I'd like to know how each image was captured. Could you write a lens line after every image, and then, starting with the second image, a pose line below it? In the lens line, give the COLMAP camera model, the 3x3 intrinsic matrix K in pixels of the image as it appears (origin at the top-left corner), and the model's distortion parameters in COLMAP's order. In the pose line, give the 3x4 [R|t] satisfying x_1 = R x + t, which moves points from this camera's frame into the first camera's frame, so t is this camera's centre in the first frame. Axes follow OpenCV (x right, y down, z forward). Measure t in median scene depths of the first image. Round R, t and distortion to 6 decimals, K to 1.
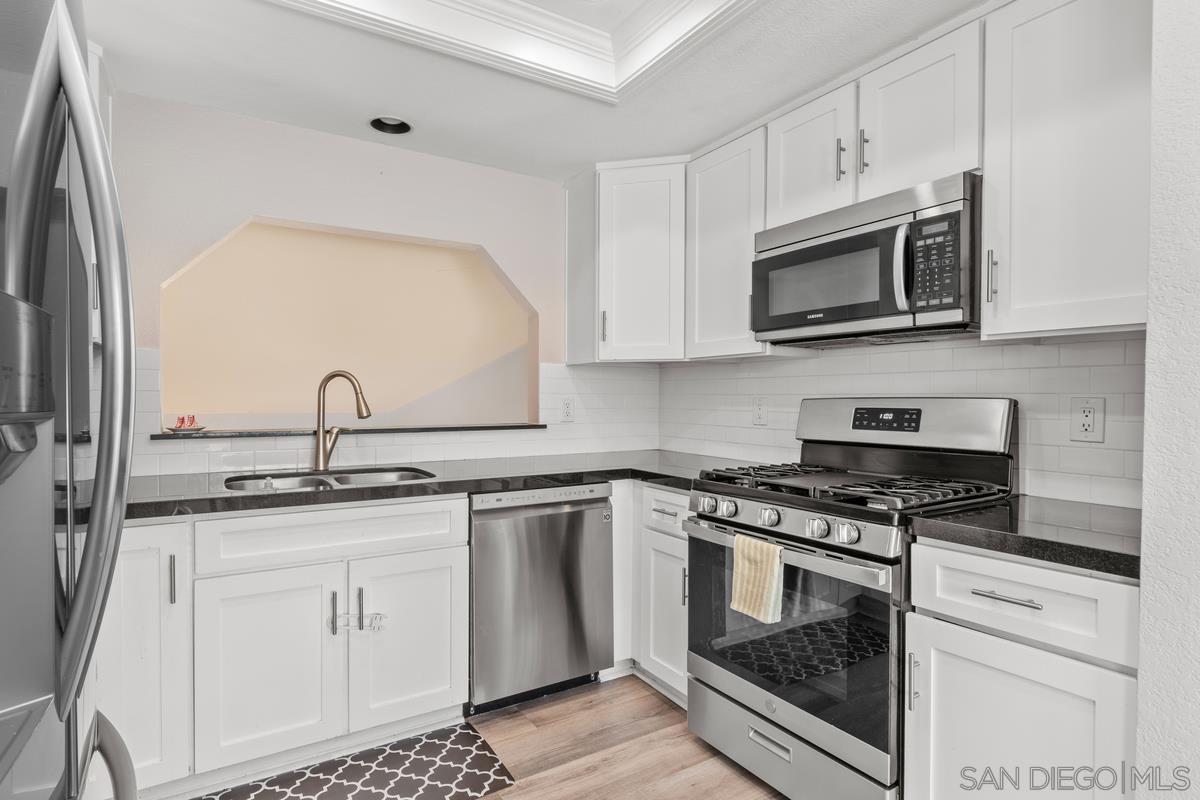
lens RADIAL K [[610.5, 0, 600.0], [0, 610.5, 400.0], [0, 0, 1]] dist [0.001113, 0.000544]
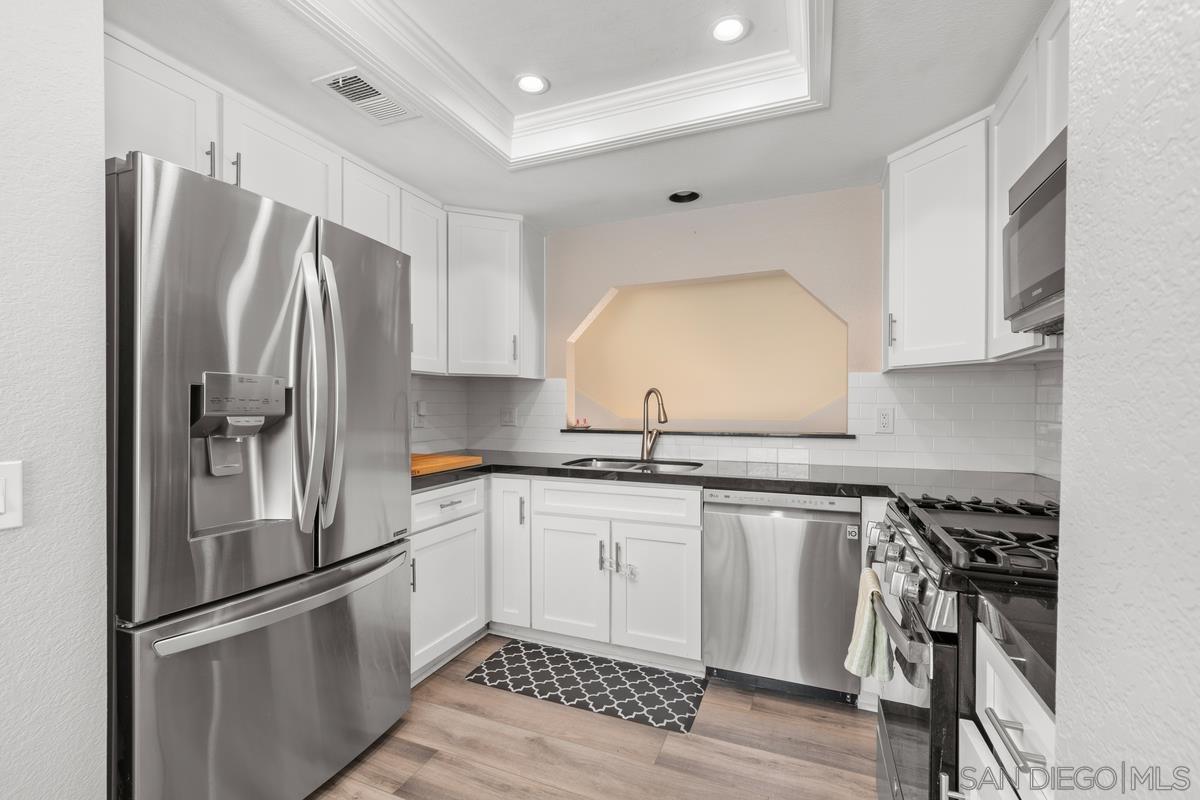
lens RADIAL K [[541.8, 0, 598.4], [0, 541.8, 403.3], [0, 0, 1]] dist [-0.000367, -0.000411]
pose [[0.578742, -0.005829, -0.815490, 0.538000], [-0.002601, 0.999956, -0.008993, -0.002259], [0.815506, 0.007326, 0.578702, 0.213995]]
